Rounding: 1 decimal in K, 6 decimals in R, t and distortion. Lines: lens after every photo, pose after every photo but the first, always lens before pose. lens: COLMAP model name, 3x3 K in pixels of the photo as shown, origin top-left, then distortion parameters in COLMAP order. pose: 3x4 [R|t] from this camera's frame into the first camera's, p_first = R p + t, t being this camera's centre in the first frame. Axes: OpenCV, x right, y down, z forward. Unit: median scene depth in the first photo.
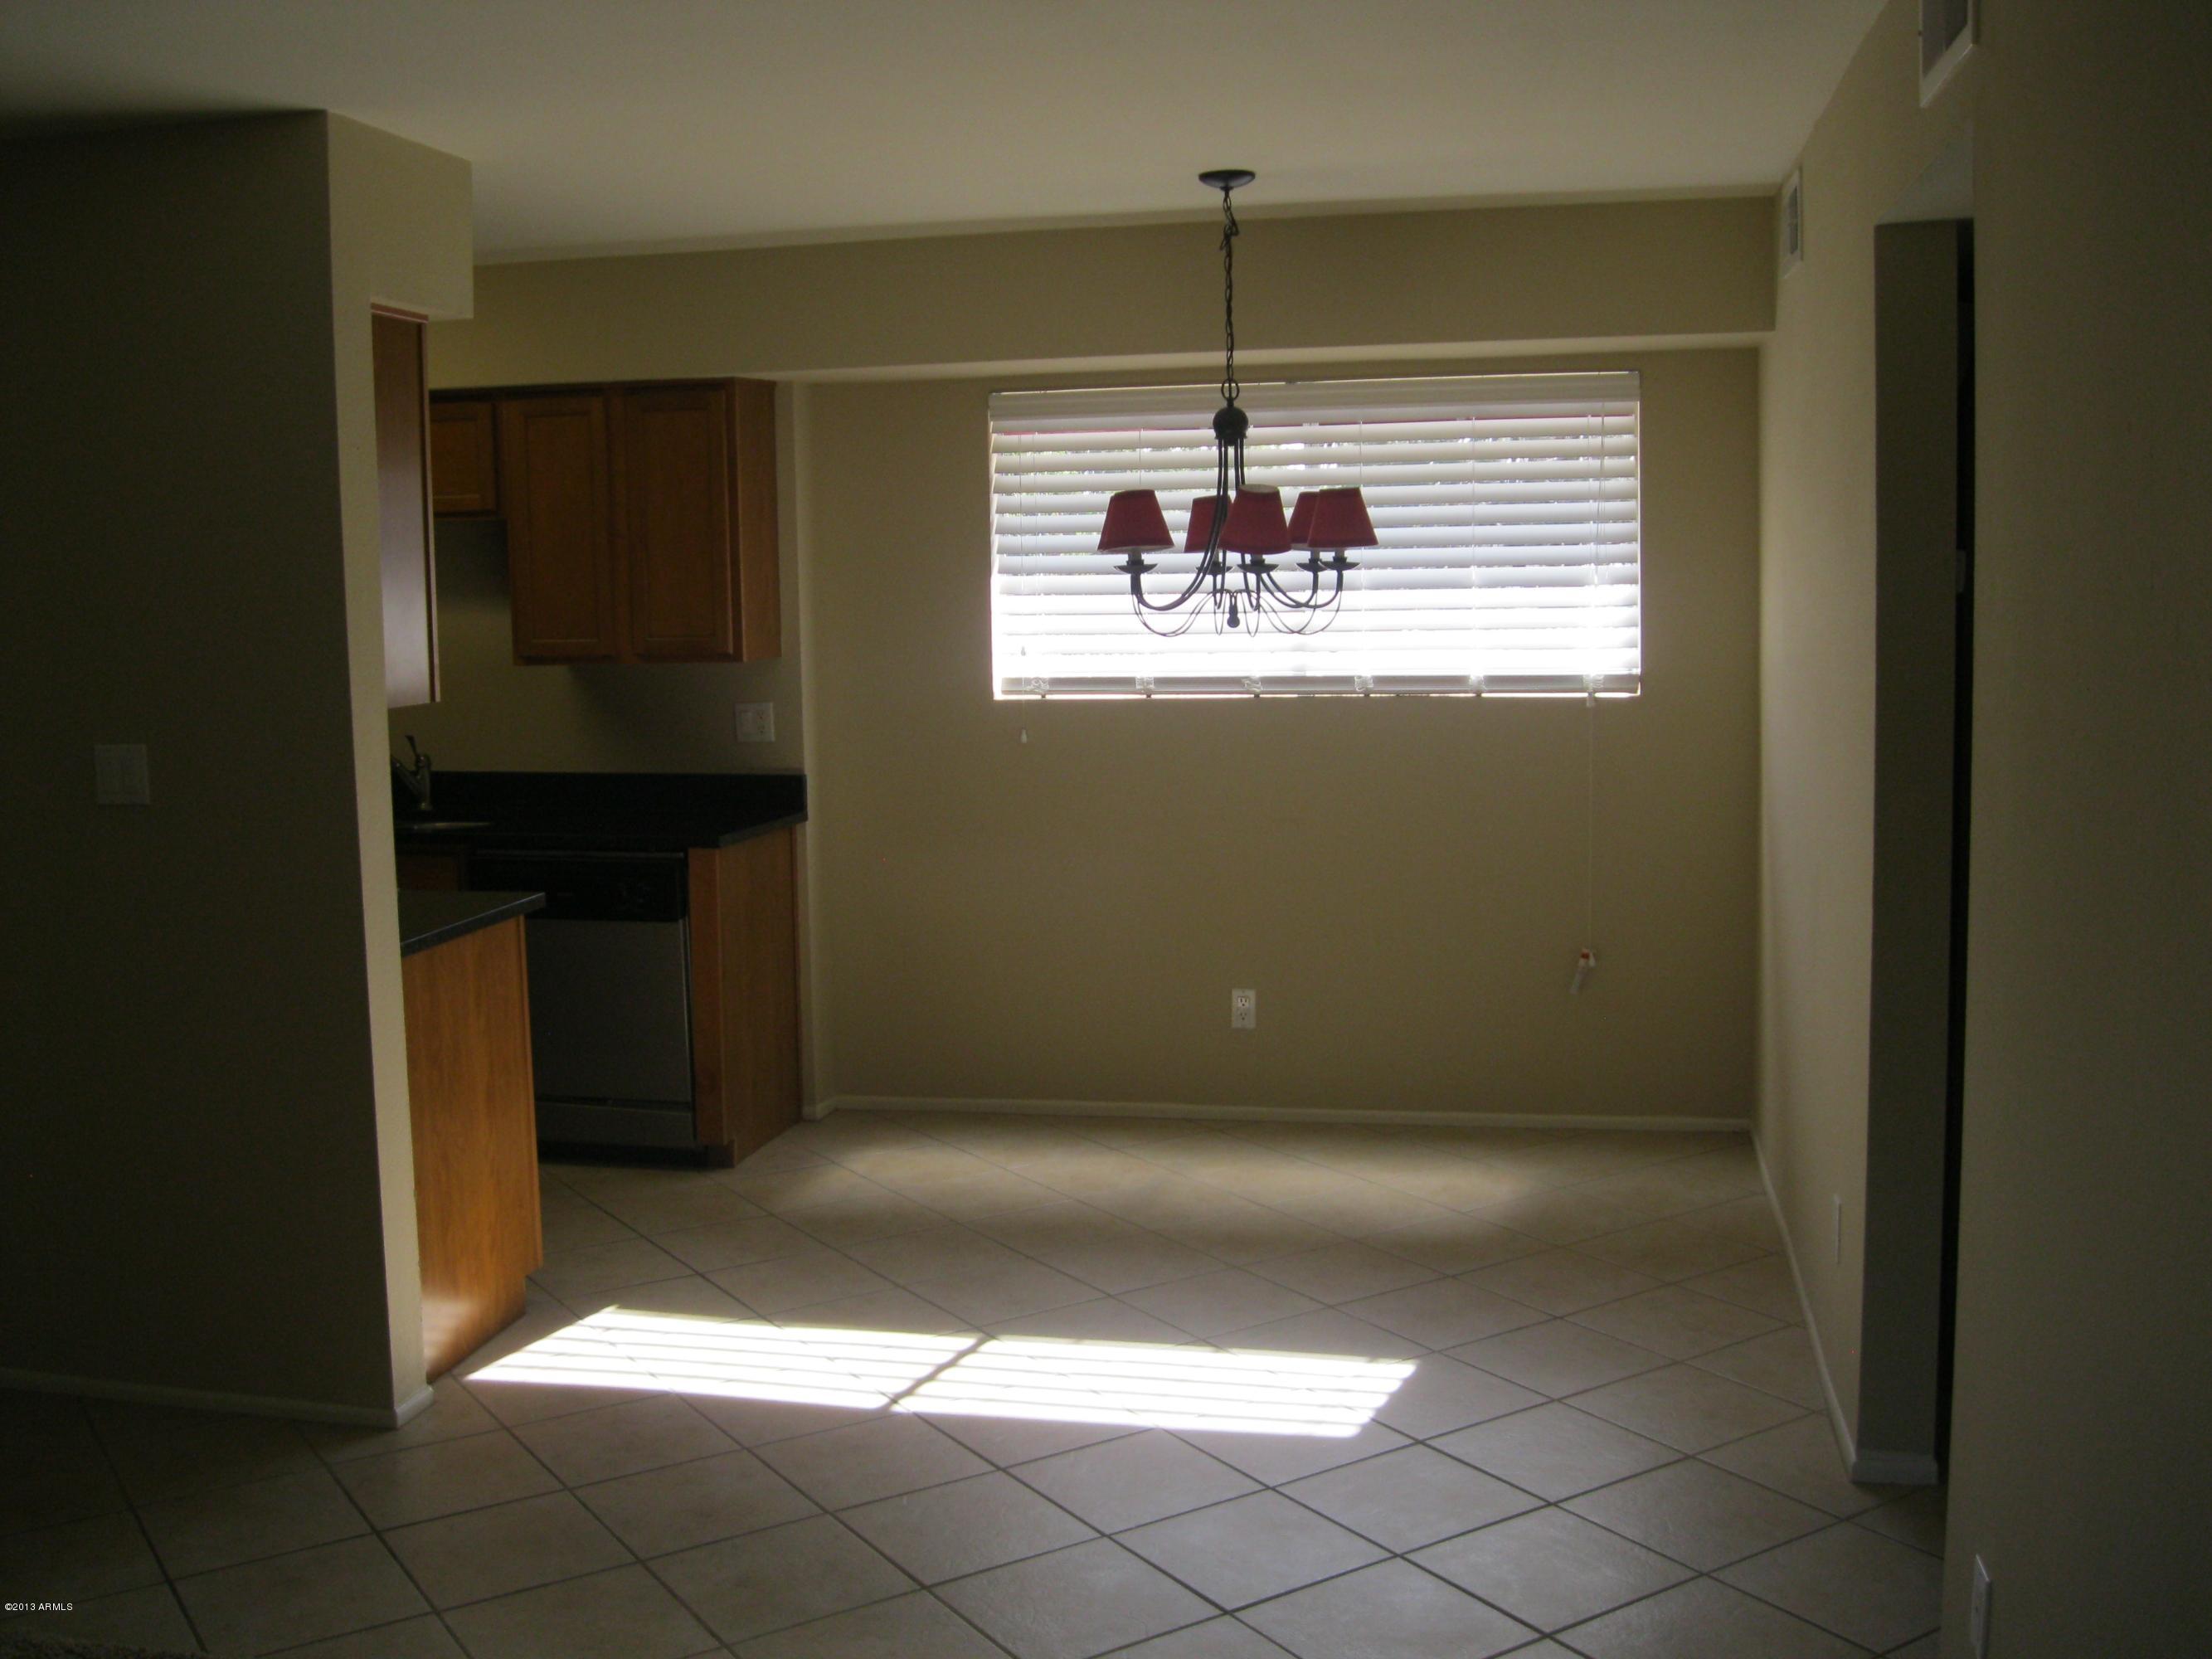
lens RADIAL K [[2331.4, 0, 1106.0], [0, 2331.4, 829.5], [0, 0, 1]] dist [-0.074878, 0.020852]
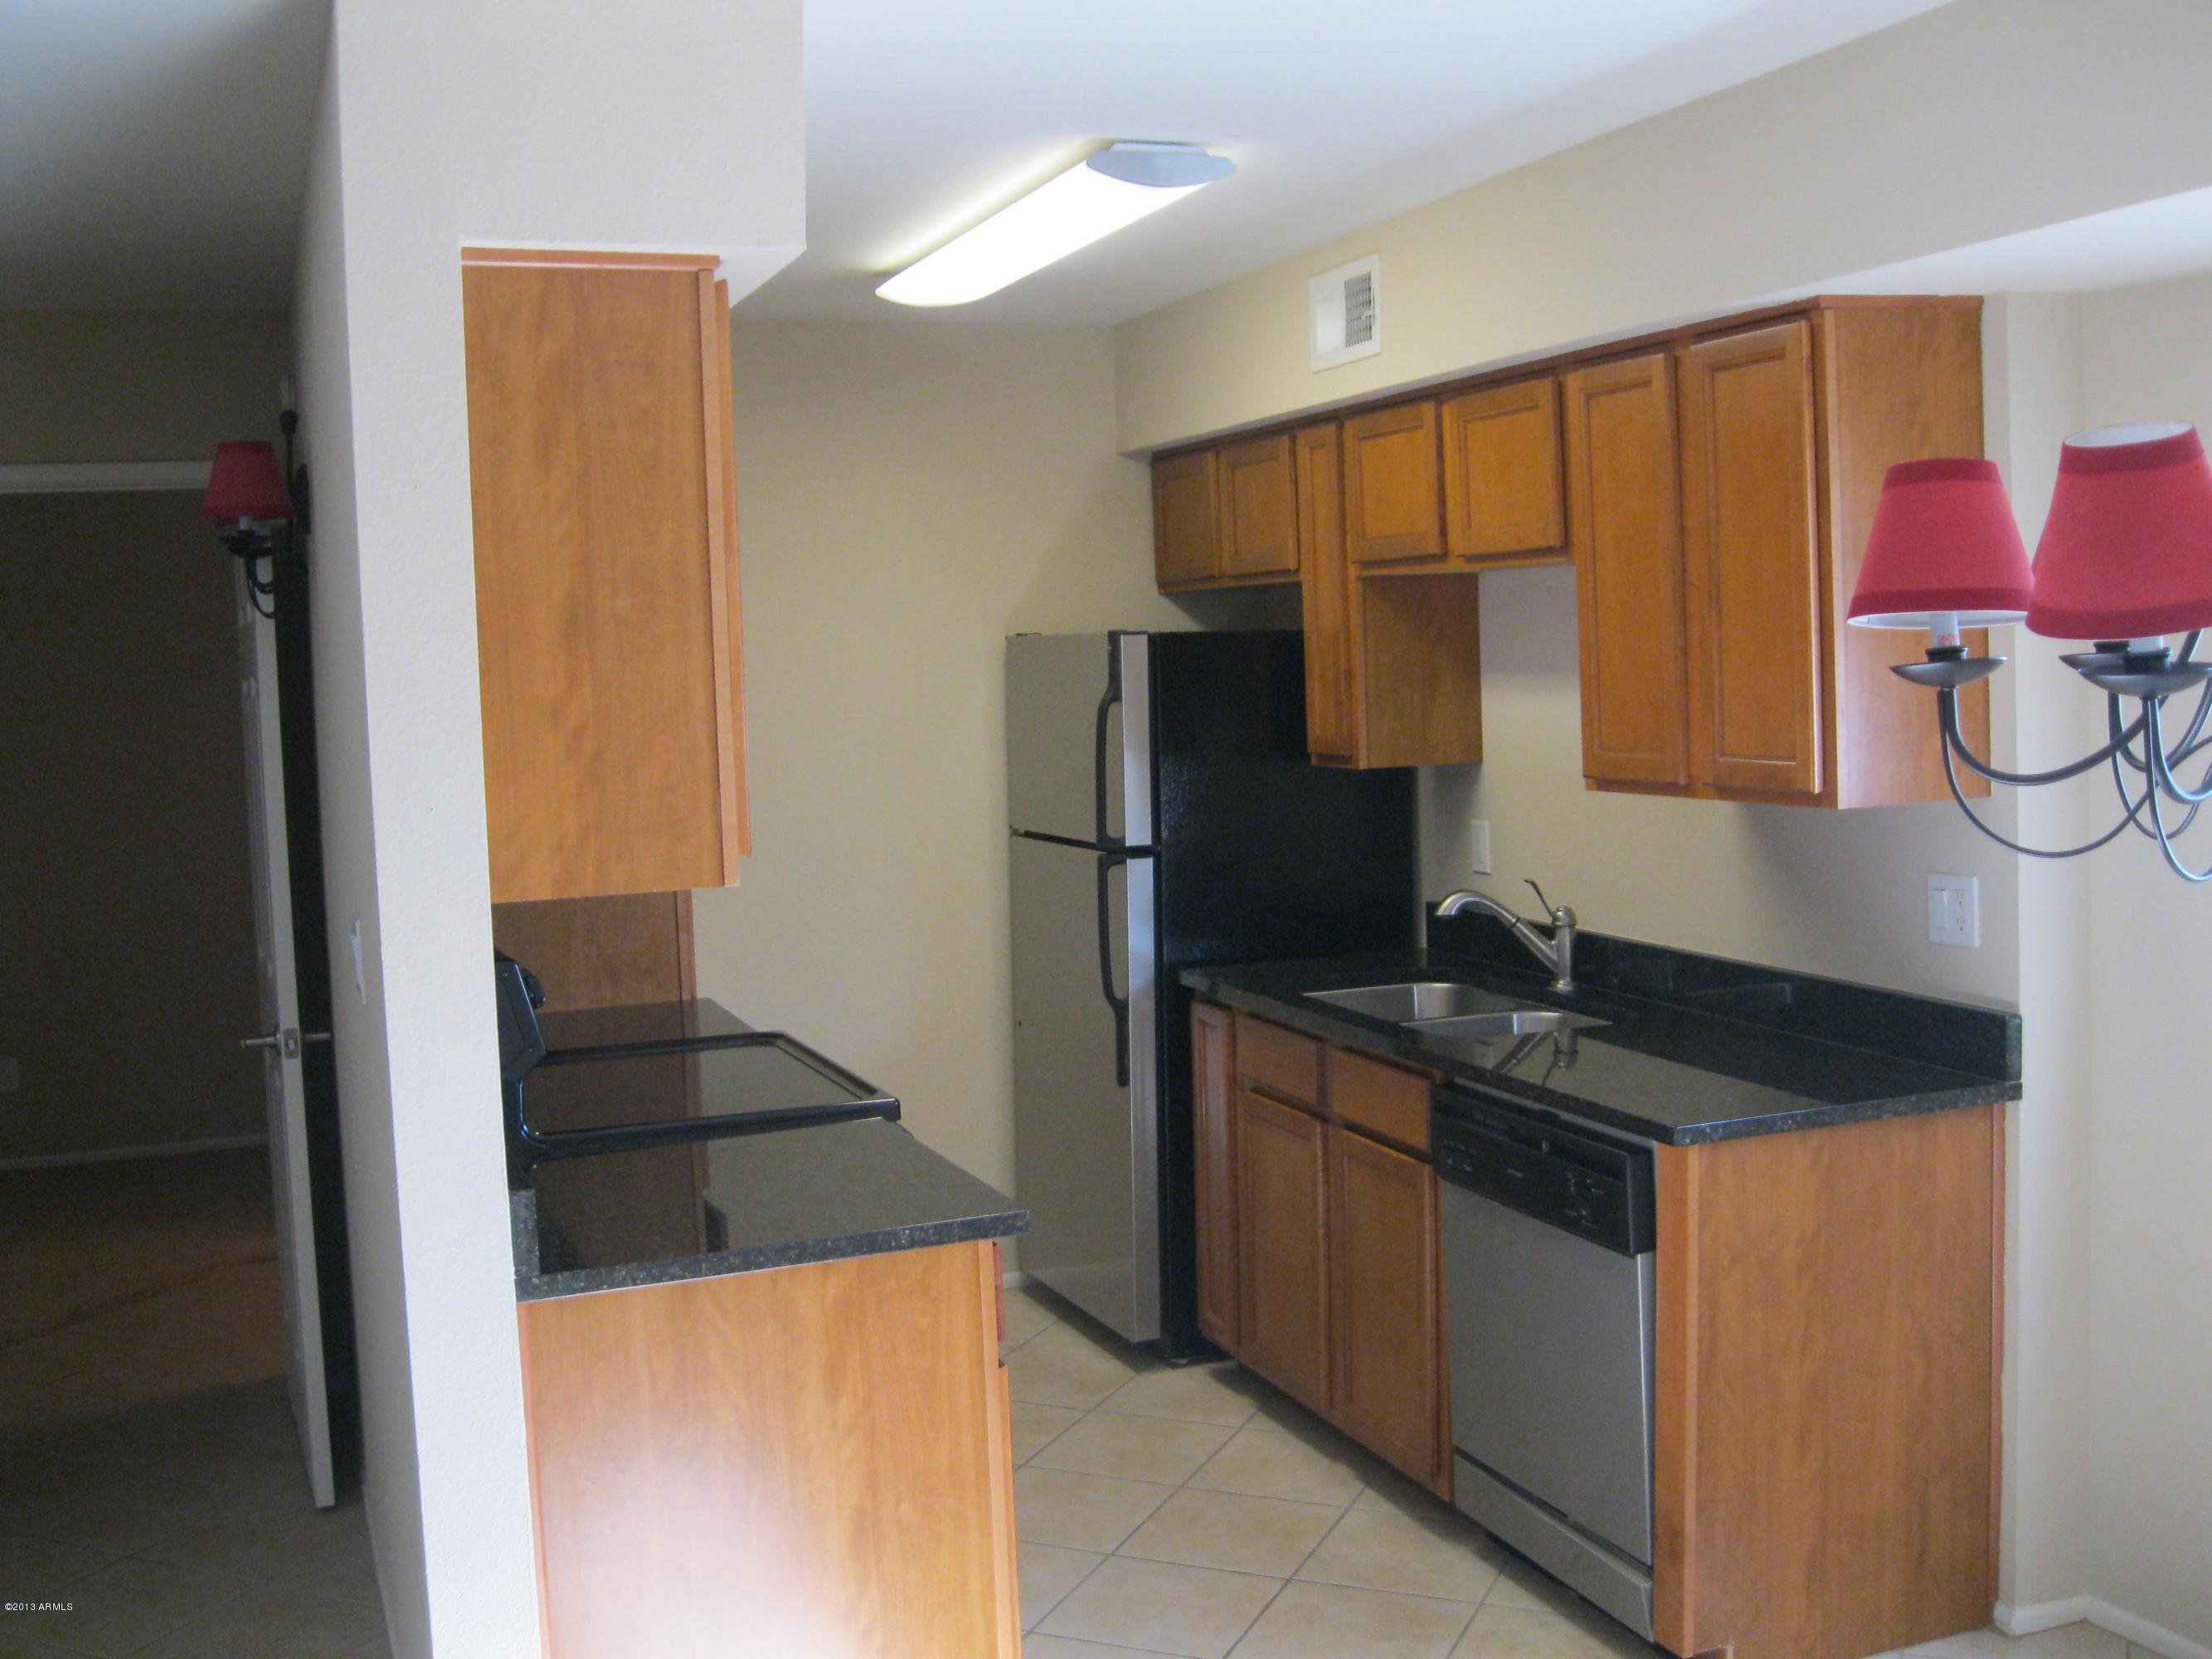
lens RADIAL K [[2331.4, 0, 1106.0], [0, 2331.4, 829.5], [0, 0, 1]] dist [-0.074878, 0.020852]
pose [[0.563718, 0.067095, -0.823237, 0.195690], [-0.072252, 0.996880, 0.031772, -0.070149], [0.822801, 0.041570, 0.566808, 0.528824]]
